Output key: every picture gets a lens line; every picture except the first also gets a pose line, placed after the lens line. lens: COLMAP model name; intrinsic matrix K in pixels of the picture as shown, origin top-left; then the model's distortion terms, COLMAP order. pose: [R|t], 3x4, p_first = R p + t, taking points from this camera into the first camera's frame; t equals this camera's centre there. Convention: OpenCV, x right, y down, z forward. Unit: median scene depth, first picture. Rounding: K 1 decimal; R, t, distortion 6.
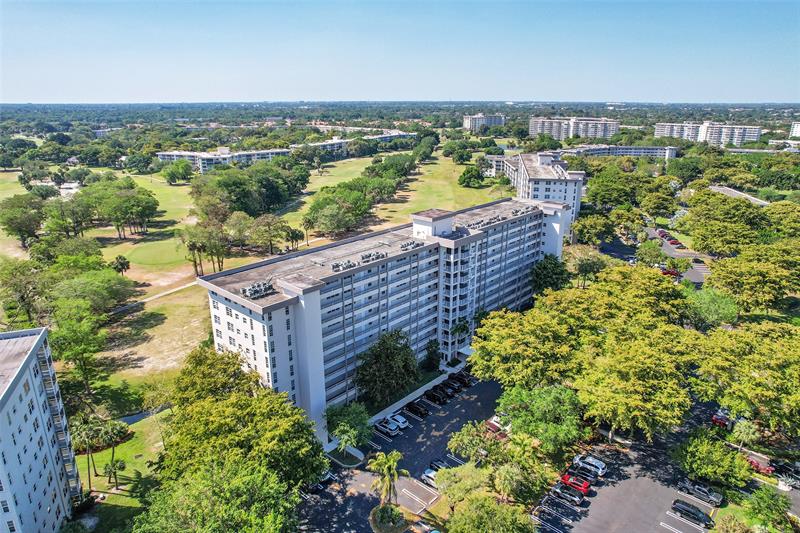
lens RADIAL K [[521.9, 0, 400.0], [0, 521.9, 266.5], [0, 0, 1]] dist [-0.060373, 0.053662]
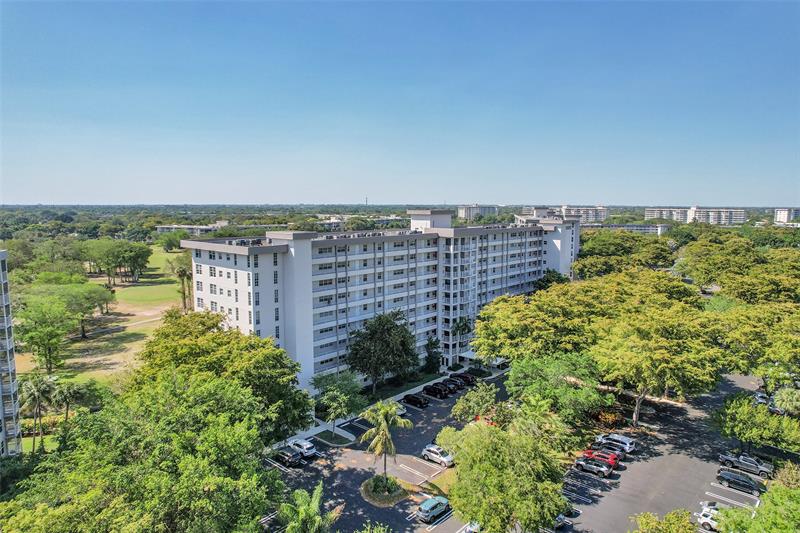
lens RADIAL K [[521.9, 0, 400.0], [0, 521.9, 266.5], [0, 0, 1]] dist [-0.060373, 0.053662]
pose [[0.999972, 0.003015, 0.006901, -0.001649], [-0.001599, 0.980468, -0.196673, 0.254005], [-0.007359, 0.196656, 0.980445, 0.086846]]
